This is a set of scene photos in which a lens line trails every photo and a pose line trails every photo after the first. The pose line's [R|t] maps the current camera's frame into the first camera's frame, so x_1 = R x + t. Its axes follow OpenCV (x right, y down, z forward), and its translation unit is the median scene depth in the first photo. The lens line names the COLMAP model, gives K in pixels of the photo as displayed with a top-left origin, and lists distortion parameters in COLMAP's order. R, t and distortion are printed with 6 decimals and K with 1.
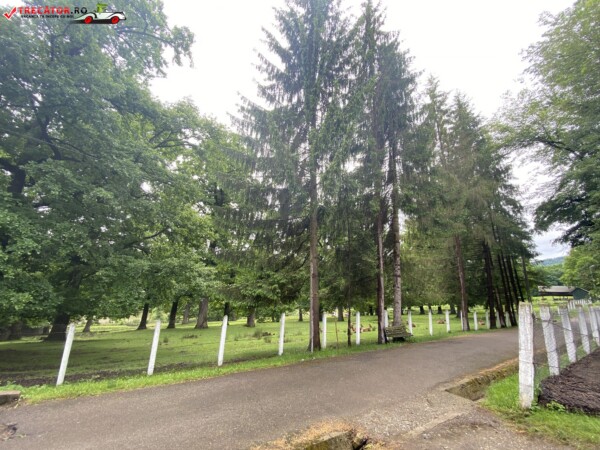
lens RADIAL K [[237.5, 0, 297.4], [0, 237.5, 227.9], [0, 0, 1]] dist [0.015371, -0.018315]
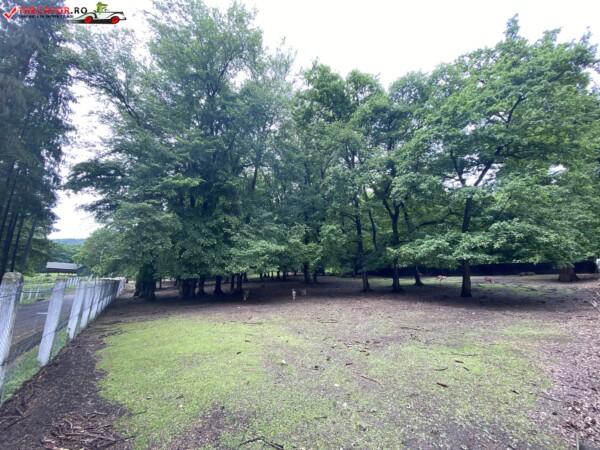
lens RADIAL K [[237.5, 0, 297.4], [0, 237.5, 227.9], [0, 0, 1]] dist [0.015371, -0.018315]
pose [[-0.010524, 0.192722, 0.981197, 0.235854], [-0.282830, 0.940609, -0.187783, 0.059788], [-0.959112, -0.279488, 0.044609, 0.174159]]
